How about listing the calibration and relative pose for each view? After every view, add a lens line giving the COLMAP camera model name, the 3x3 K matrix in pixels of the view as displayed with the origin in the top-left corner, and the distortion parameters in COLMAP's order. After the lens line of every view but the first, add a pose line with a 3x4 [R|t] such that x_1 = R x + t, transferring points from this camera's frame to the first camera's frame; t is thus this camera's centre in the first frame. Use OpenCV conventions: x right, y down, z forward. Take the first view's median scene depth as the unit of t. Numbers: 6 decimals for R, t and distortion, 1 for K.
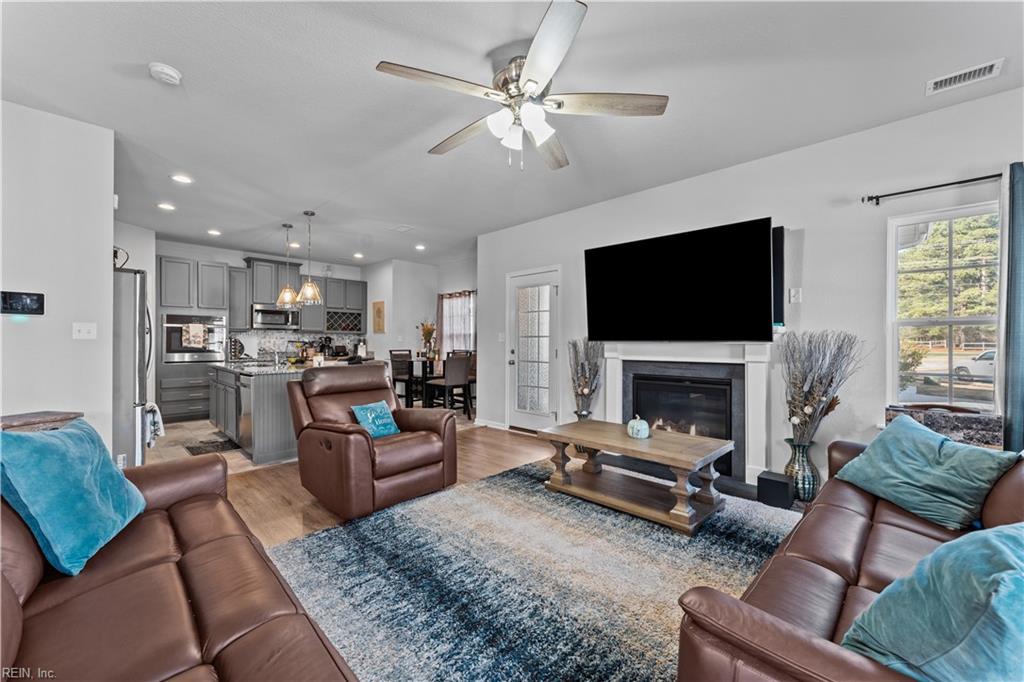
lens RADIAL K [[408.9, 0, 512.5], [0, 408.9, 338.7], [0, 0, 1]] dist [0.000771, 0.000127]
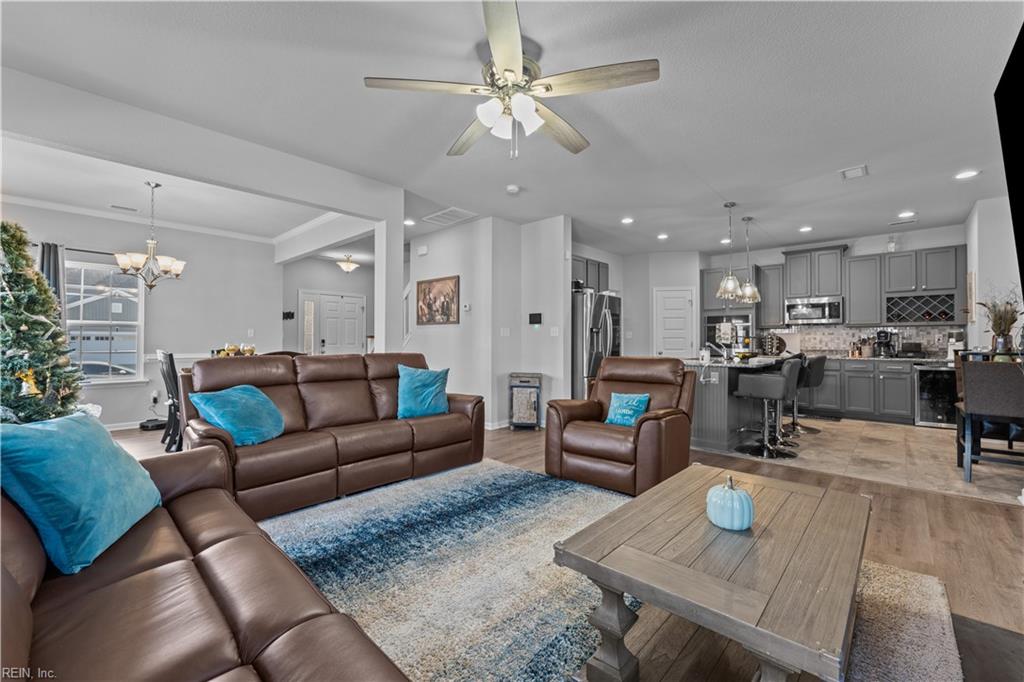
lens RADIAL K [[423.4, 0, 512.6], [0, 423.4, 337.1], [0, 0, 1]] dist [-0.000889, -0.000013]
pose [[0.028905, -0.013225, -0.999495, 0.673699], [0.008695, 0.999878, -0.012978, 0.023393], [0.999544, -0.008315, 0.029017, 0.624510]]
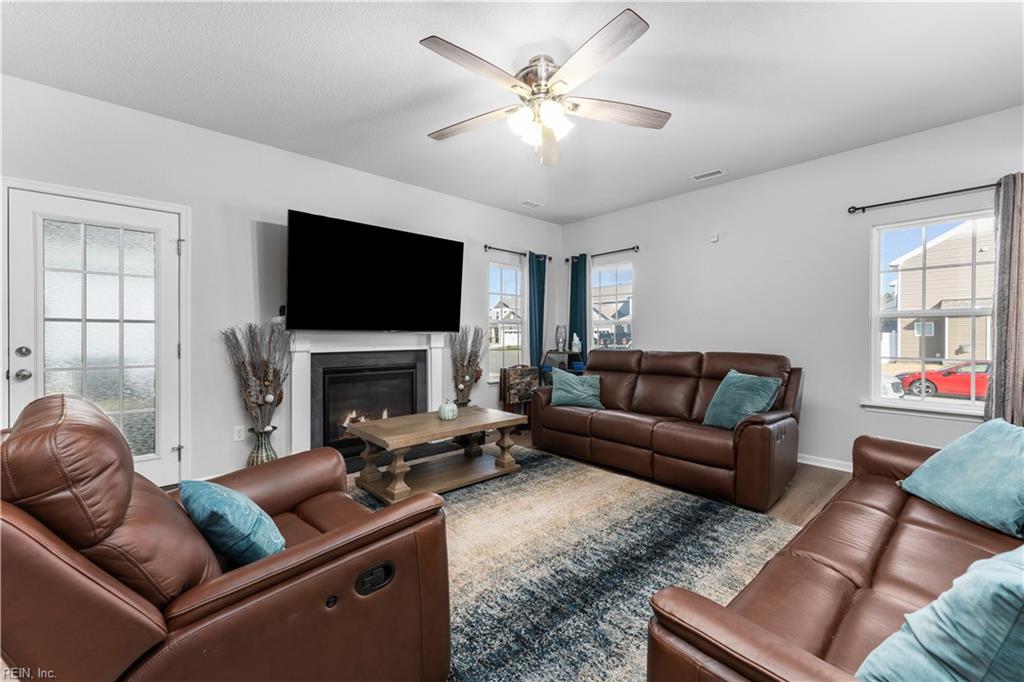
lens RADIAL K [[408.9, 0, 512.5], [0, 408.9, 338.7], [0, 0, 1]] dist [0.000771, 0.000127]
pose [[0.064975, -0.009664, 0.997840, -0.652225], [-0.011211, 0.999883, 0.010414, 0.011316], [-0.997824, -0.011863, 0.064859, 0.645660]]
